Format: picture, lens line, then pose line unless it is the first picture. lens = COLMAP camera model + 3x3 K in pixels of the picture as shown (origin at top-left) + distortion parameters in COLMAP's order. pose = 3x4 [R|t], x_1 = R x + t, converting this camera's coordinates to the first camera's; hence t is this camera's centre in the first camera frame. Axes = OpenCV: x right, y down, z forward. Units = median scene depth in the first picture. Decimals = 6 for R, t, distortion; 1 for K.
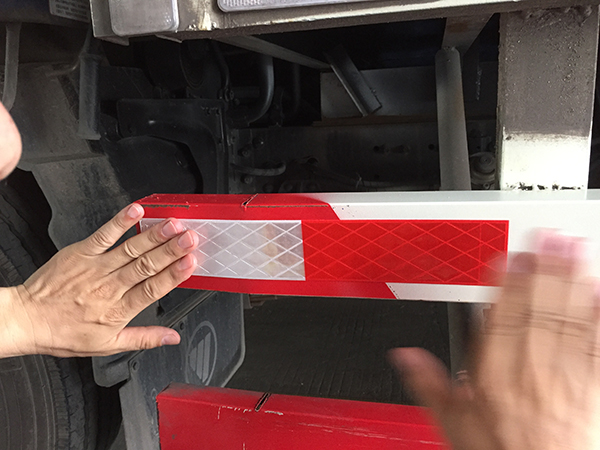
lens RADIAL K [[515.2, 0, 300.0], [0, 515.2, 225.0], [0, 0, 1]] dist [0.077574, -0.123698]
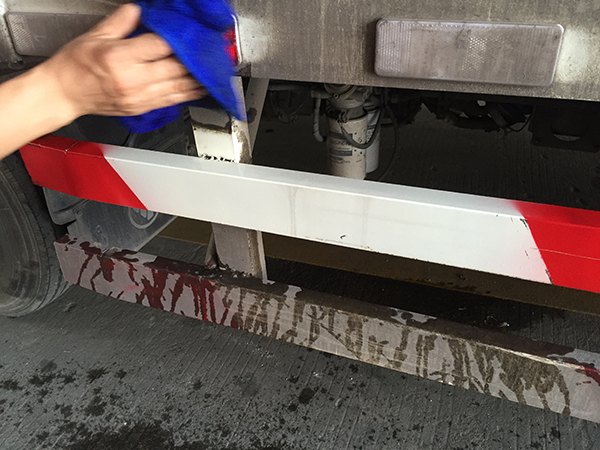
lens RADIAL K [[515.2, 0, 300.0], [0, 515.2, 225.0], [0, 0, 1]] dist [0.077574, -0.123698]
pose [[0.990378, 0.079233, -0.113462, 0.518433], [-0.034940, 0.936478, 0.348981, -0.258688], [0.133906, -0.341659, 0.930236, -0.359614]]
